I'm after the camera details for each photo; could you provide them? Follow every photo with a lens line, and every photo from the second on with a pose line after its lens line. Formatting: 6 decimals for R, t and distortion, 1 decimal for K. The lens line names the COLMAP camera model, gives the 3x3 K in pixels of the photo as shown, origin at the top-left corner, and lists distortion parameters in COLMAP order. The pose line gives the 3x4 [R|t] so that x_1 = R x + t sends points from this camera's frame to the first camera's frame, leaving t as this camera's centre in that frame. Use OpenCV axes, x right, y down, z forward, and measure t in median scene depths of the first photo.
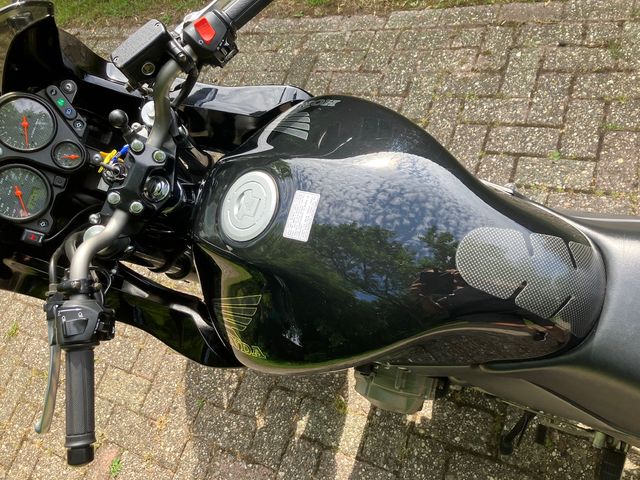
lens RADIAL K [[524.4, 0, 319.7], [0, 524.4, 241.3], [0, 0, 1]] dist [0.014792, -0.023620]
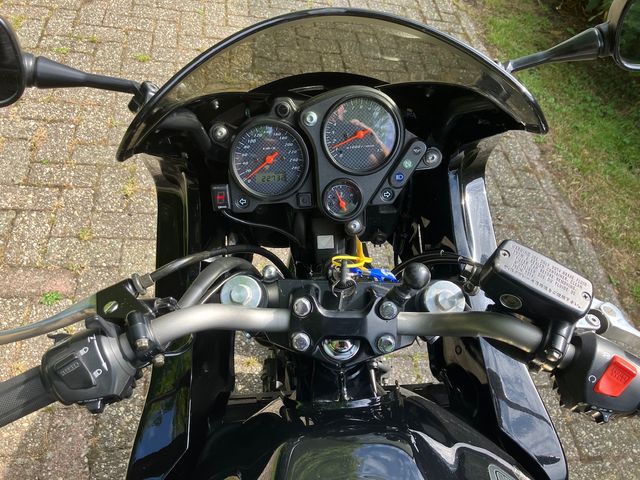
lens RADIAL K [[524.4, 0, 321.9], [0, 524.4, 242.1], [0, 0, 1]] dist [0.014792, -0.023620]
pose [[0.348082, 0.919679, -0.181740, -0.150766], [-0.931523, 0.361106, 0.043221, -0.073274], [0.105377, 0.154250, 0.982396, 0.150855]]
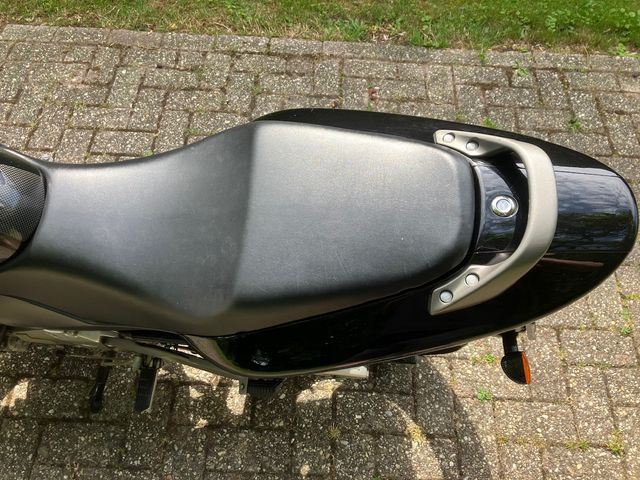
lens RADIAL K [[524.4, 0, 317.0], [0, 524.4, 238.7], [0, 0, 1]] dist [0.014792, -0.023620]
pose [[0.871495, -0.055226, 0.487285, 0.185337], [0.098449, 0.993113, -0.063520, 0.122918], [-0.480421, 0.103330, 0.870930, -0.158658]]
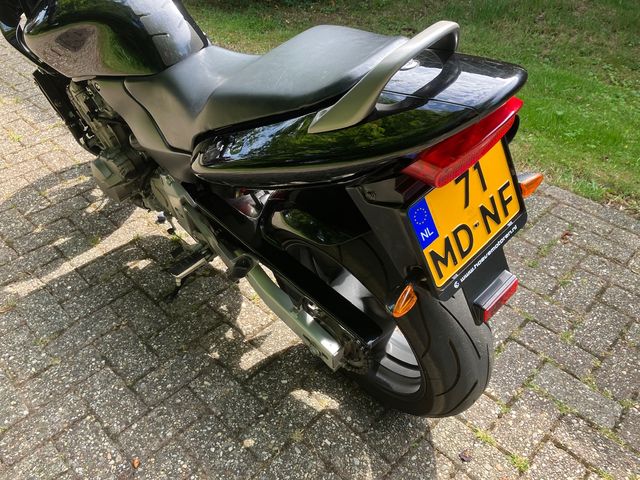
lens RADIAL K [[524.4, 0, 317.2], [0, 524.4, 237.1], [0, 0, 1]] dist [0.014792, -0.023620]
pose [[0.851036, 0.518777, -0.081289, 0.534506], [-0.517613, 0.802717, -0.296178, 0.356443], [-0.088398, 0.294134, 0.951667, -0.249830]]
